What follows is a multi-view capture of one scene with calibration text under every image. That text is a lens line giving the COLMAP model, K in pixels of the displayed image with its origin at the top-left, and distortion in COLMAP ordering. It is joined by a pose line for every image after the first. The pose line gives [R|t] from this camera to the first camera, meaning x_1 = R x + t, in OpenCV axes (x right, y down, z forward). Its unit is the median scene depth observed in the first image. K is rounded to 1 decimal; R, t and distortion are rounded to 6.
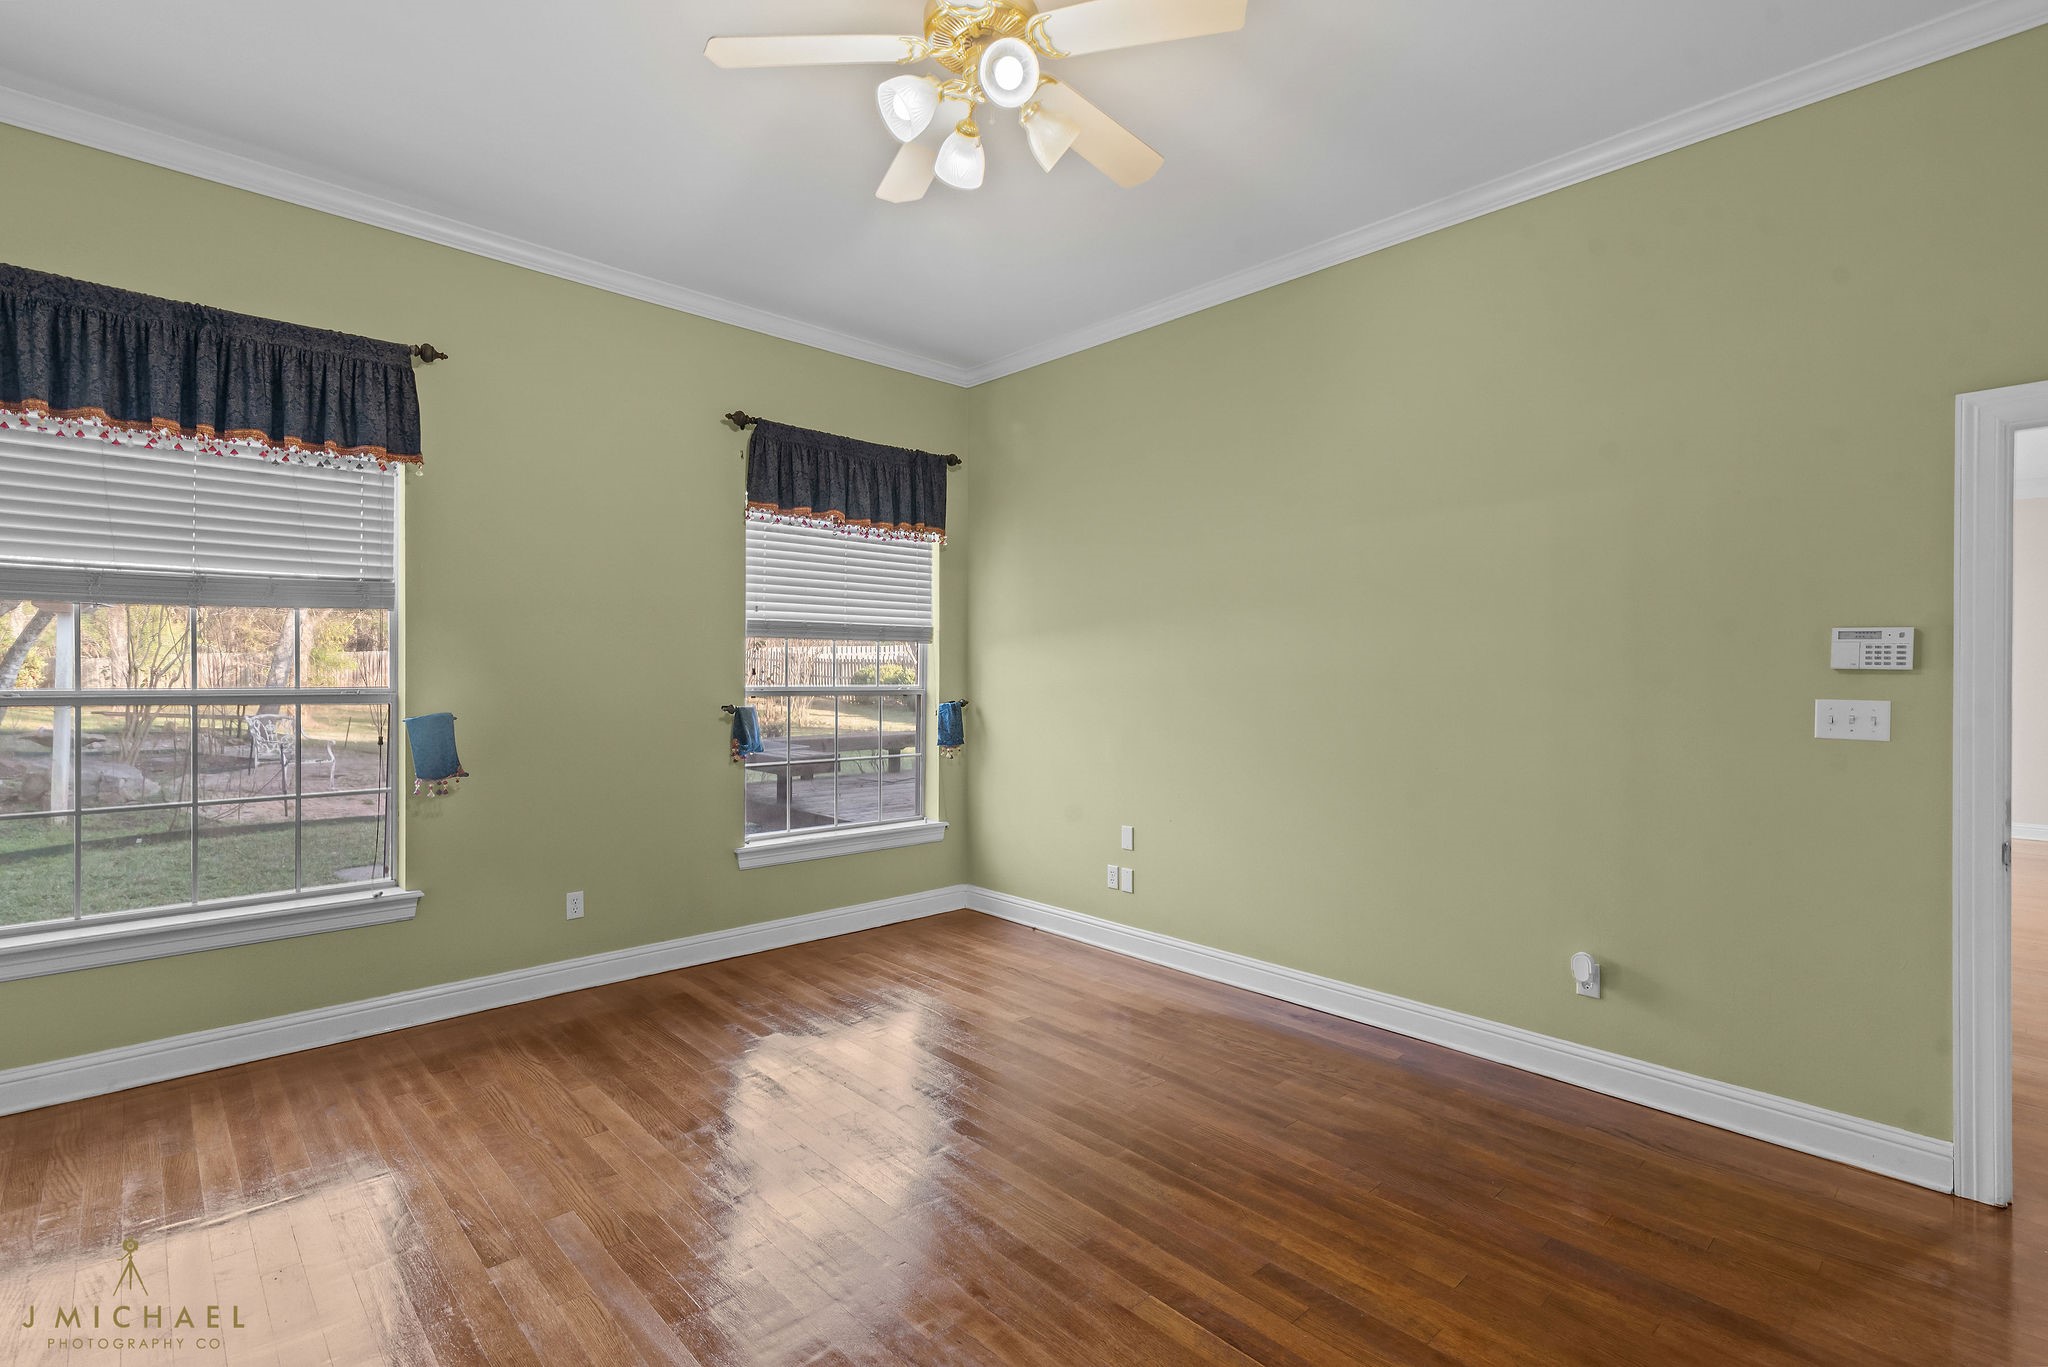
lens RADIAL K [[958.8, 0, 1022.6], [0, 958.8, 677.6], [0, 0, 1]] dist [0.017716, -0.000319]
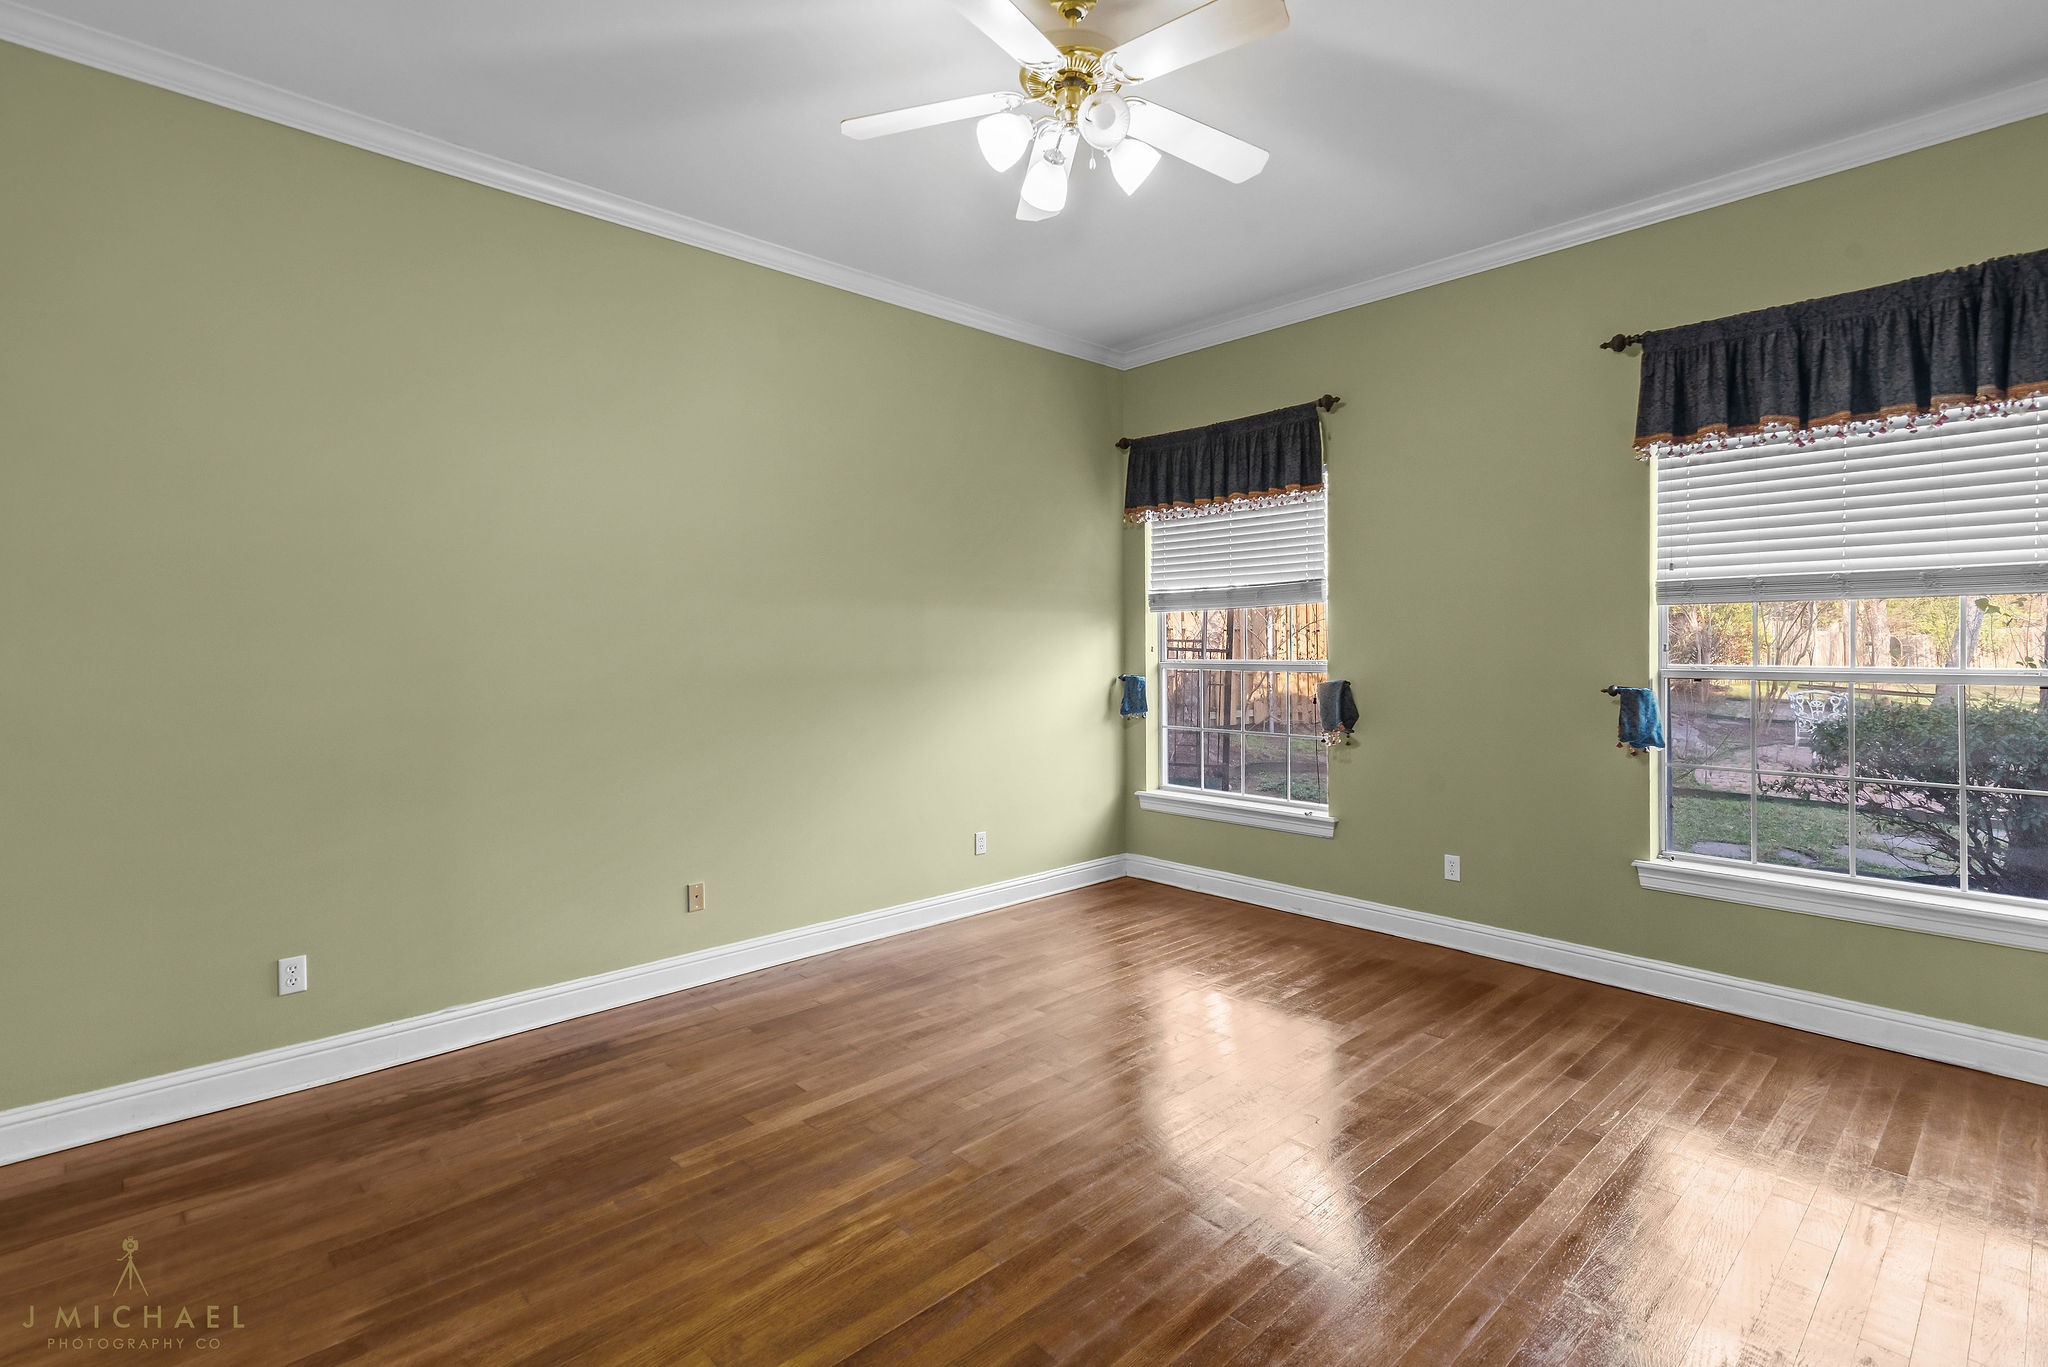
lens RADIAL K [[958.8, 0, 1032.5], [0, 958.8, 648.8], [0, 0, 1]] dist [0.000747, 0.000254]
pose [[0.004029, -0.005158, -0.999979, 0.588773], [-0.005572, 0.999971, -0.005181, 0.003463], [0.999976, 0.005593, 0.004000, 0.534795]]
